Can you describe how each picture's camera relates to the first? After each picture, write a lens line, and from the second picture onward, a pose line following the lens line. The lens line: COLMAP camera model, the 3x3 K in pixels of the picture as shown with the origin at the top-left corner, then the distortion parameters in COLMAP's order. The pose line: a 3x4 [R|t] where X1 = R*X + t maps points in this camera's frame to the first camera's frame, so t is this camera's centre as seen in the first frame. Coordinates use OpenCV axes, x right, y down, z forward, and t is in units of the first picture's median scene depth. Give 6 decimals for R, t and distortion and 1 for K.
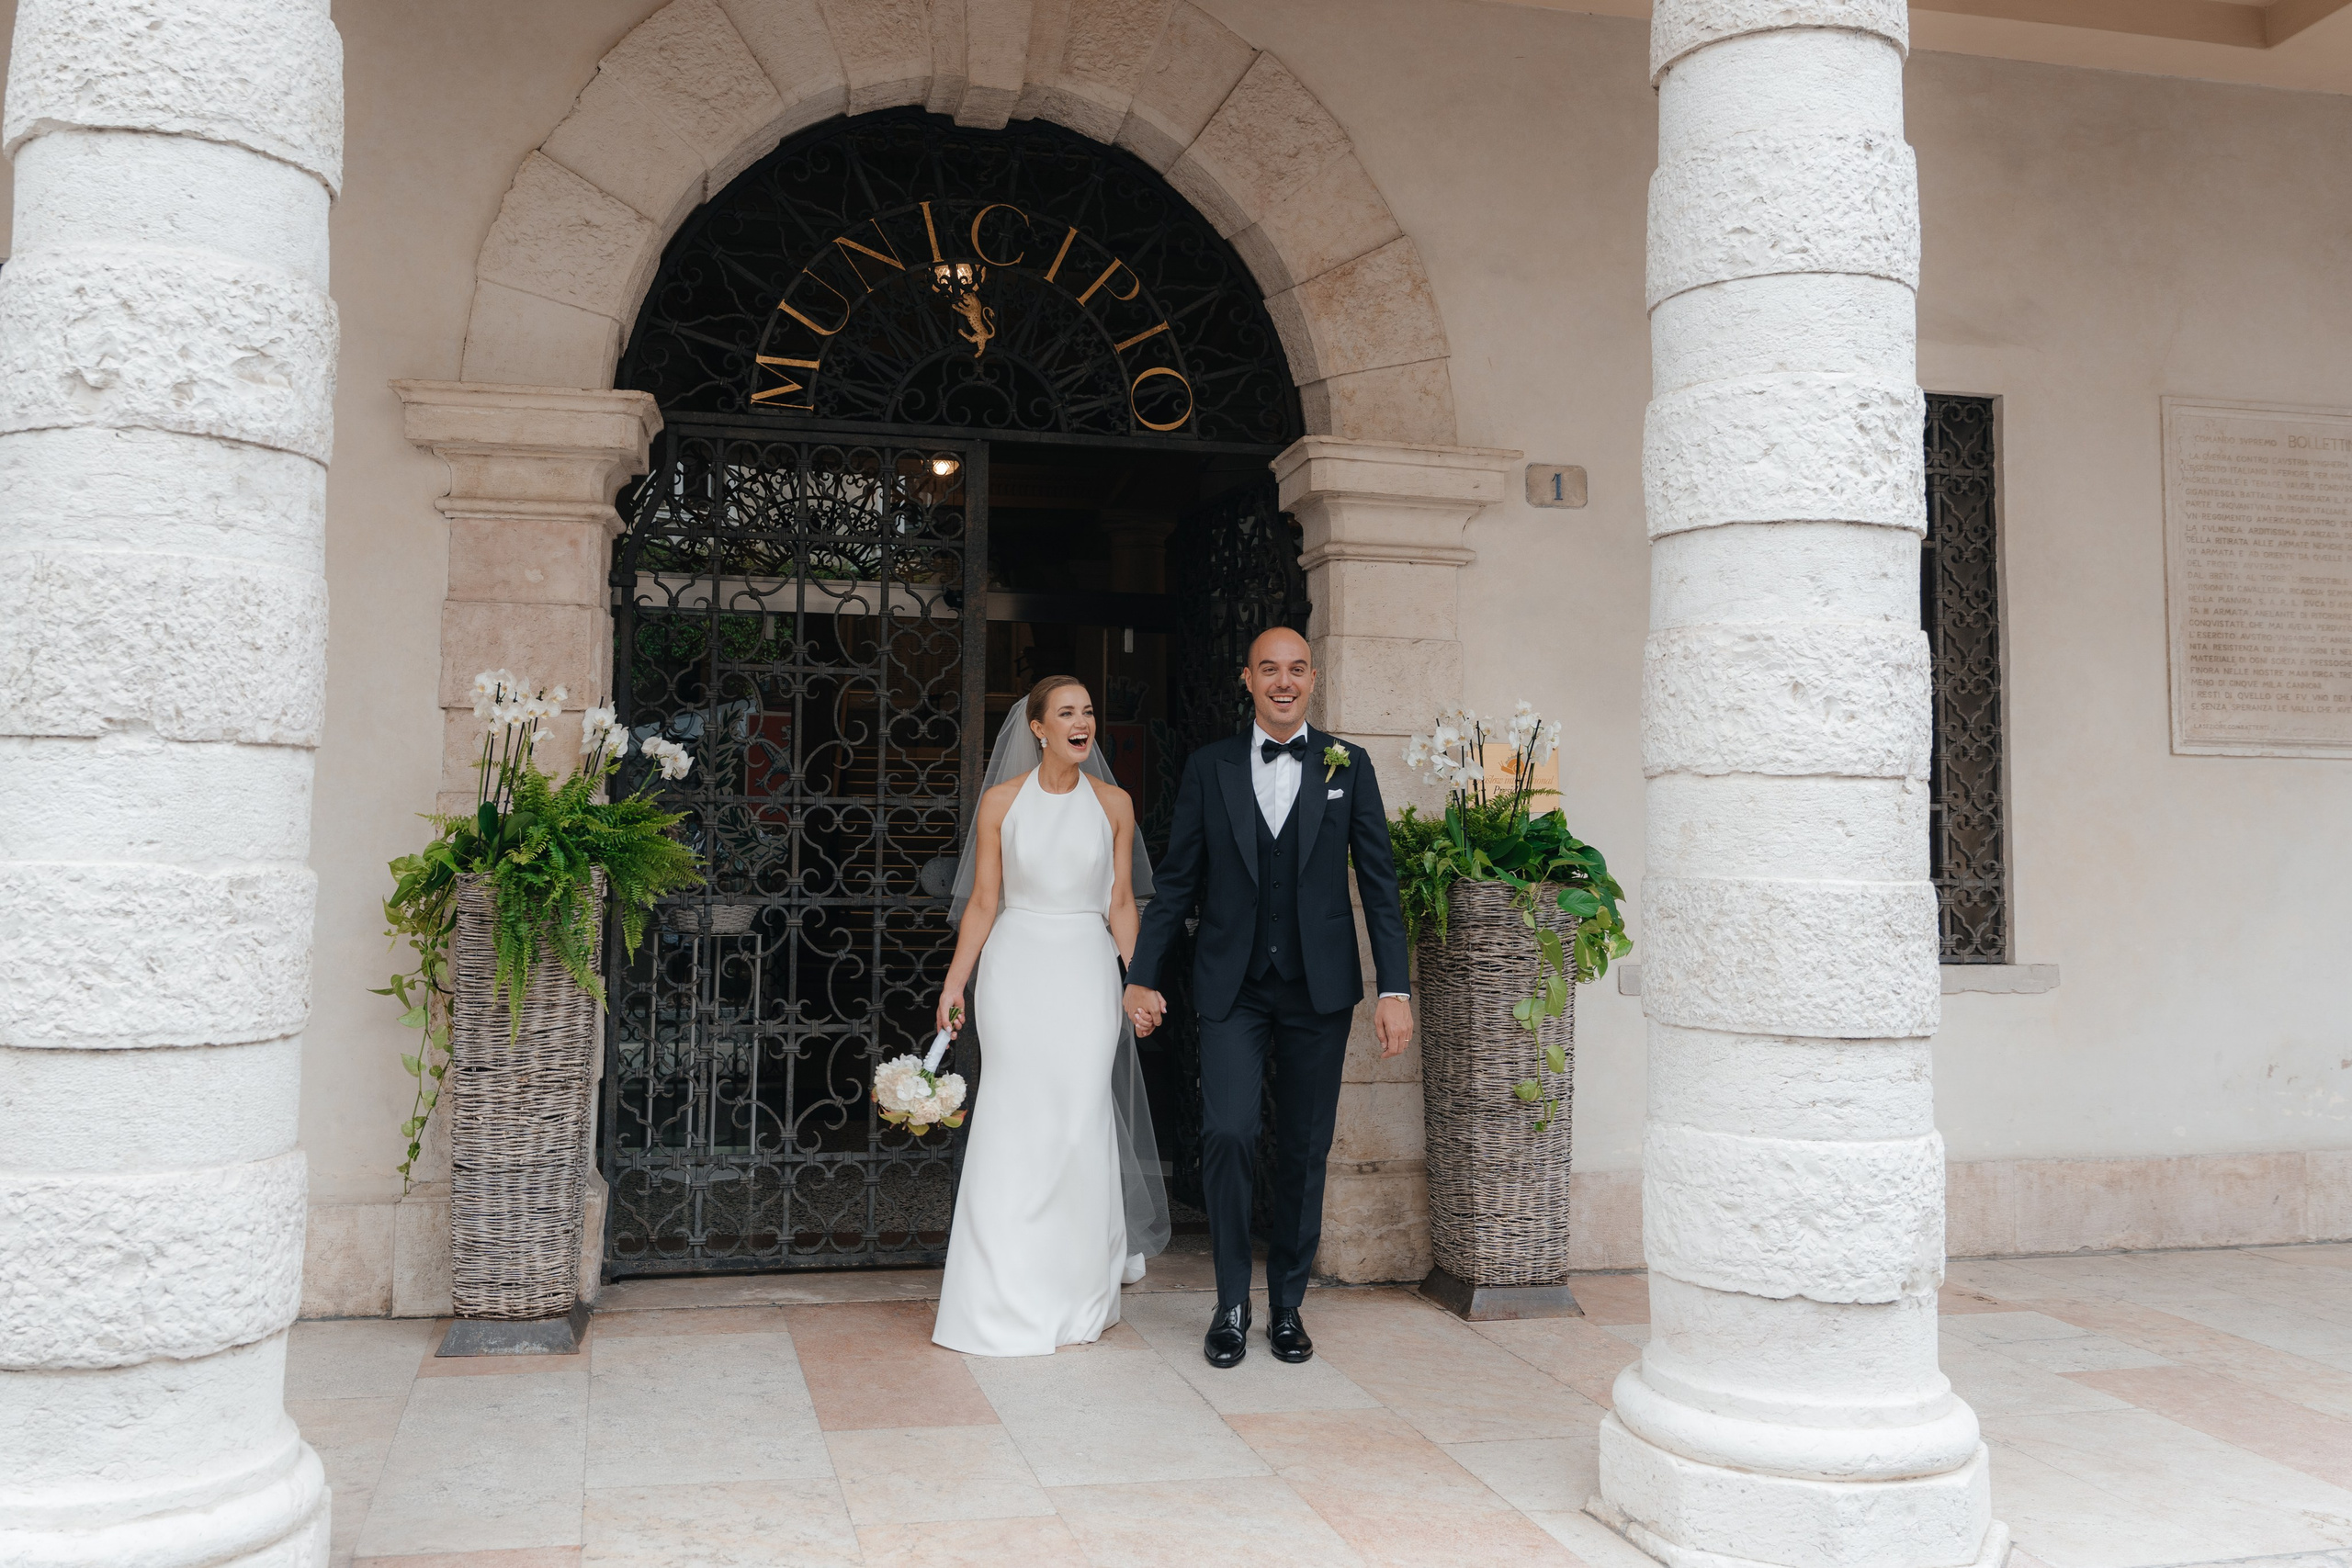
lens RADIAL K [[1929.2, 0, 1175.9], [0, 1929.2, 693.4], [0, 0, 1]] dist [0.012259, -0.009663]
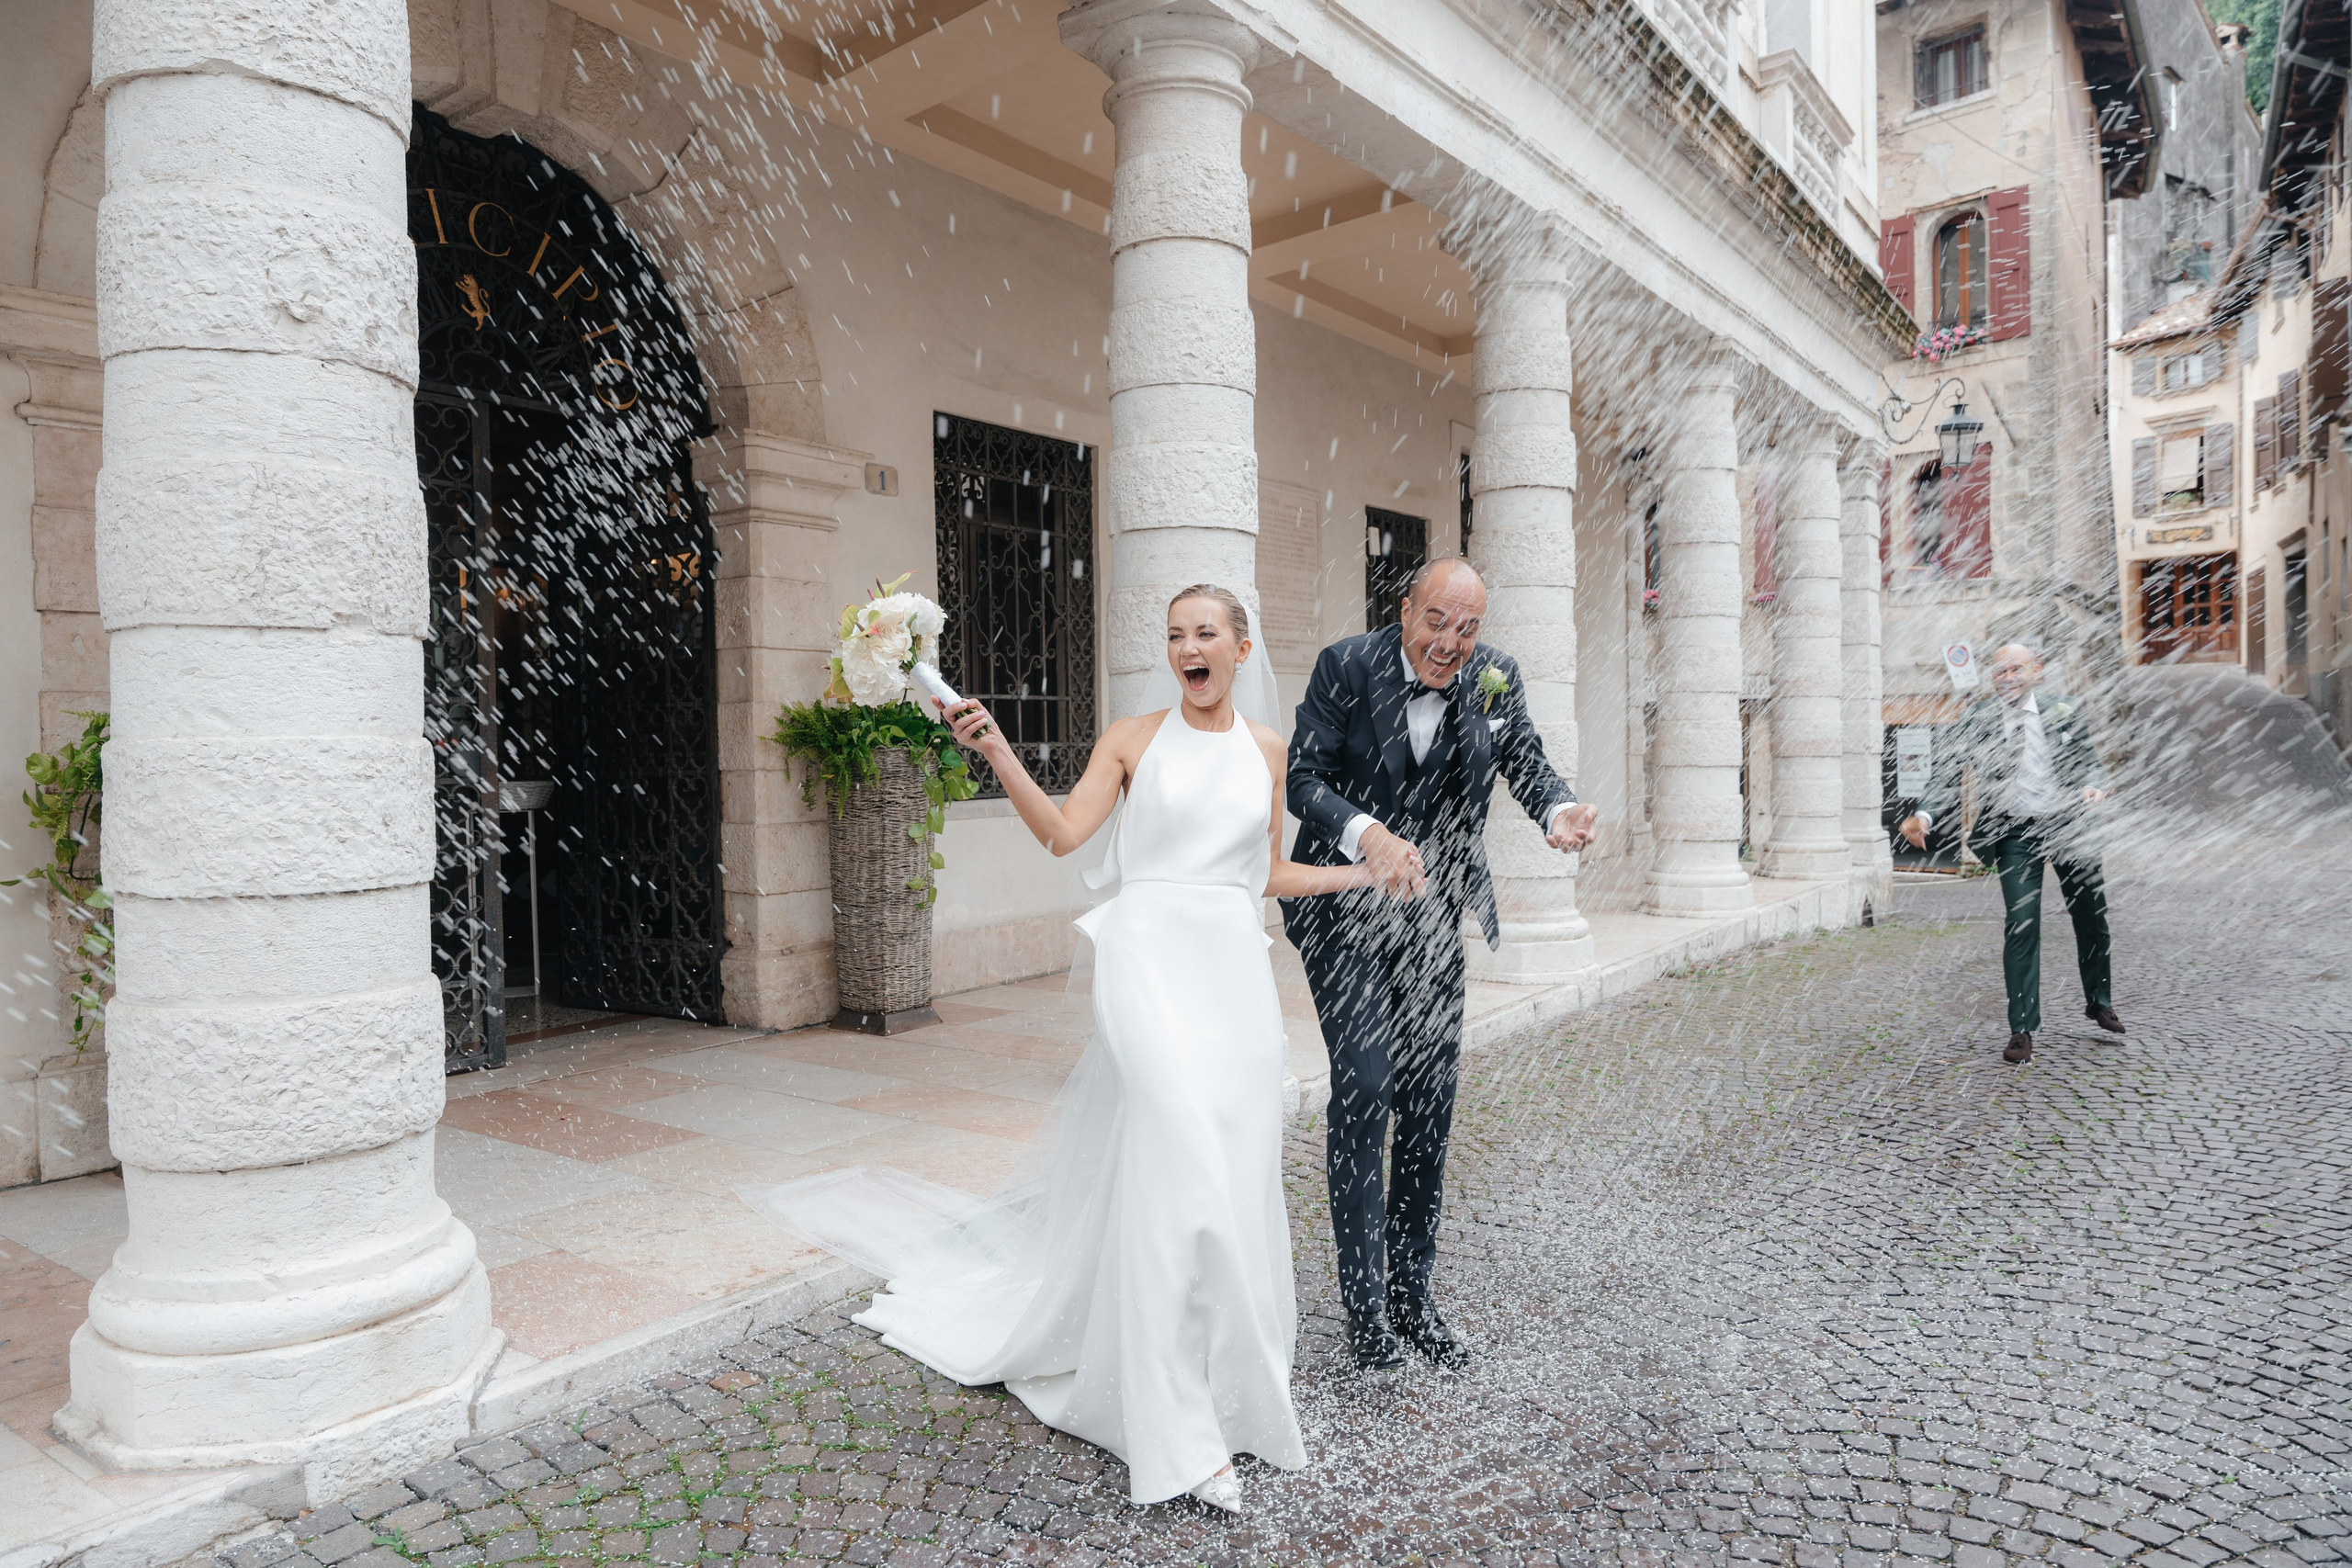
lens RADIAL K [[1507.0, 0, 1176.0], [0, 1507.0, 784.0], [0, 0, 1]] dist [-0.007817, -0.002917]
pose [[0.744052, -0.045966, 0.666538, -0.772299], [-0.022483, 0.995343, 0.093739, 0.018800], [-0.667743, -0.084732, 0.739554, -0.020130]]
